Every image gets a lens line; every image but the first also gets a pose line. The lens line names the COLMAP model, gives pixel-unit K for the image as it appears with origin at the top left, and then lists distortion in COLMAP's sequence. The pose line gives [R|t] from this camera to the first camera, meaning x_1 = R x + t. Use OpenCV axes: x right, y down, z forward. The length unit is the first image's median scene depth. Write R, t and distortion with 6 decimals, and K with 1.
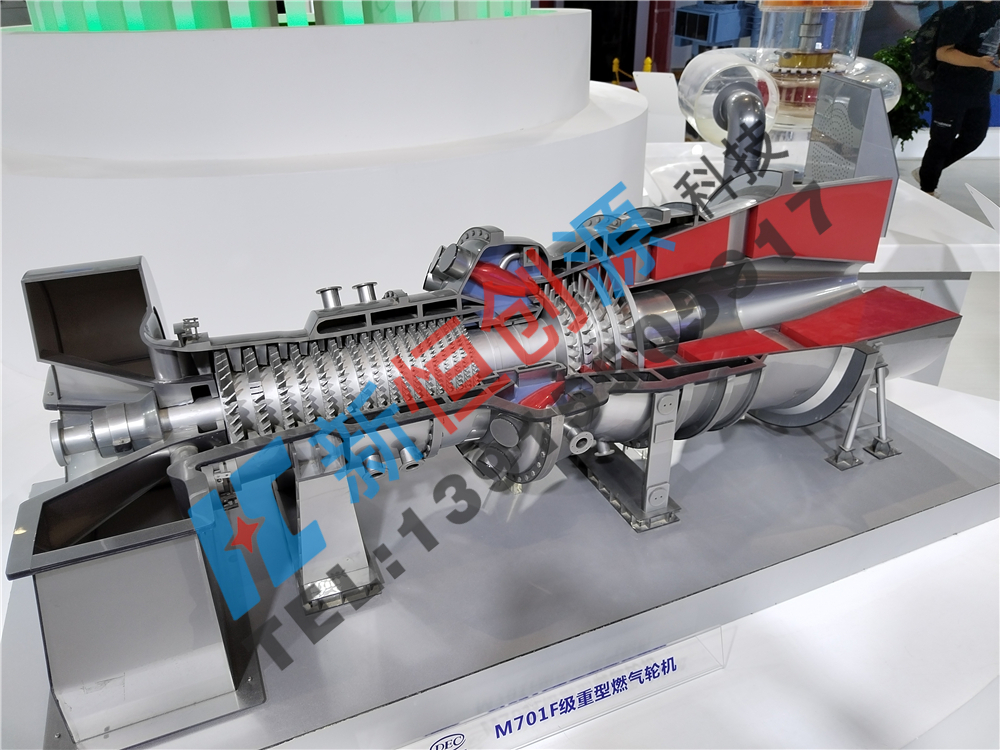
lens RADIAL K [[748.7, 0, 500.0], [0, 748.7, 375.0], [0, 0, 1]] dist [0.006344, -0.008023]
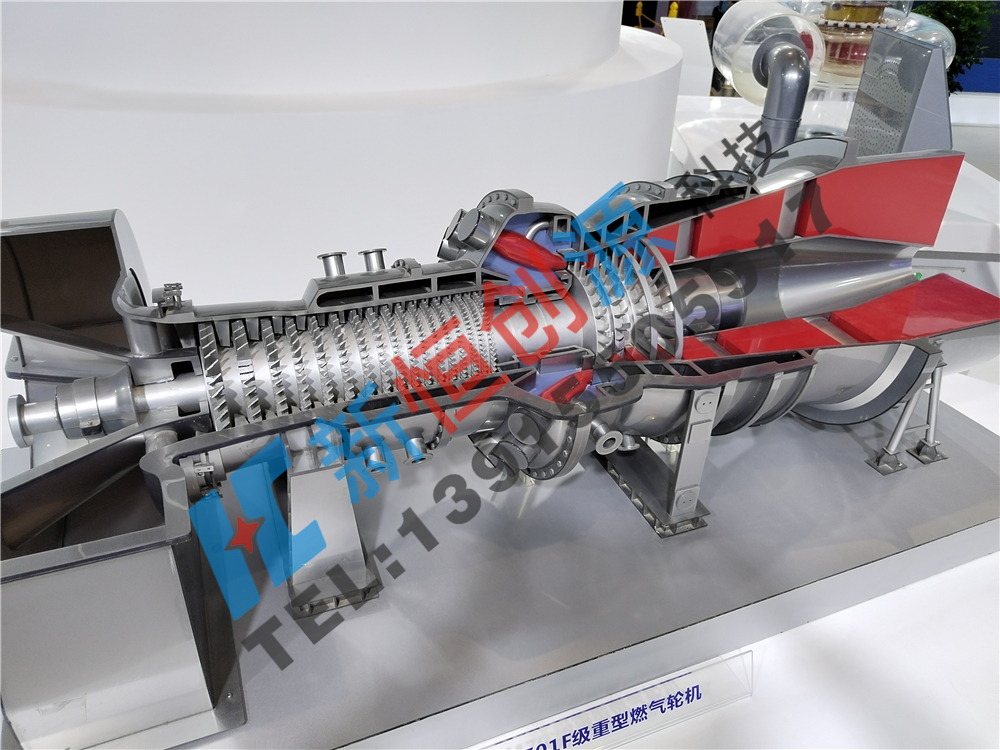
lens RADIAL K [[744.5, 0, 498.4], [0, 744.5, 373.0], [0, 0, 1]] dist [0.002288, -0.004336]
pose [[0.998869, 0.047522, 0.001772, -0.026881], [-0.047530, 0.996453, 0.069445, -0.044480], [0.001535, -0.069451, 0.997584, 0.113278]]
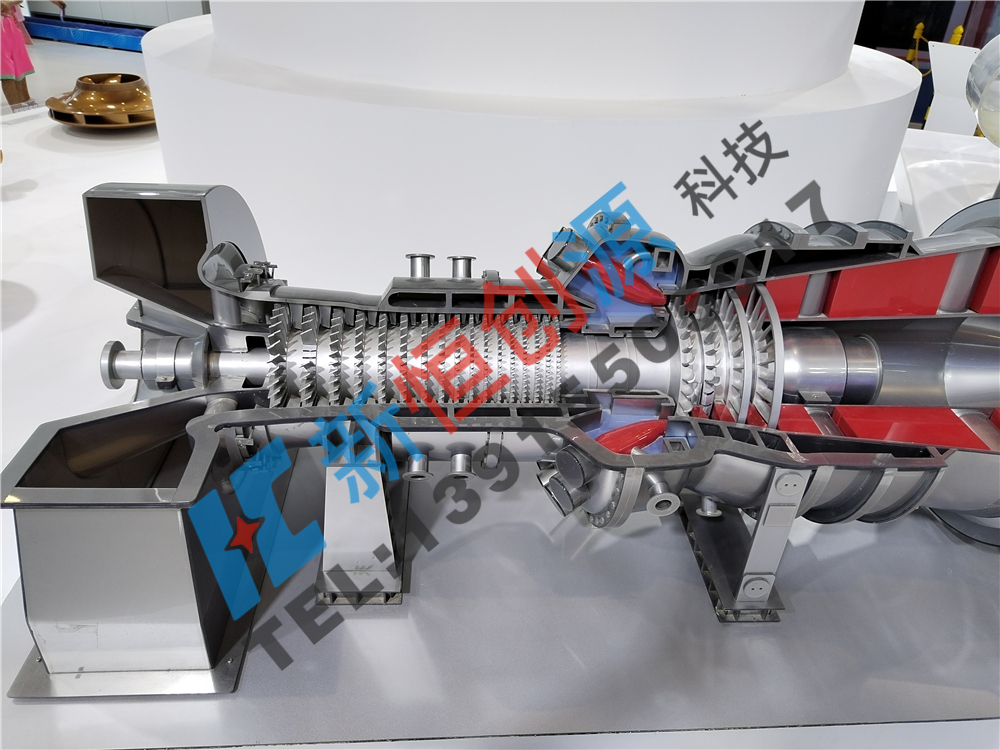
lens RADIAL K [[744.7, 0, 500.0], [0, 744.7, 375.0], [0, 0, 1]] dist [0.006372, -0.004450]
pose [[0.937738, 0.228254, -0.261816, 0.114829], [-0.209169, 0.972858, 0.098973, -0.081329], [0.277301, -0.038047, 0.960030, 0.177723]]
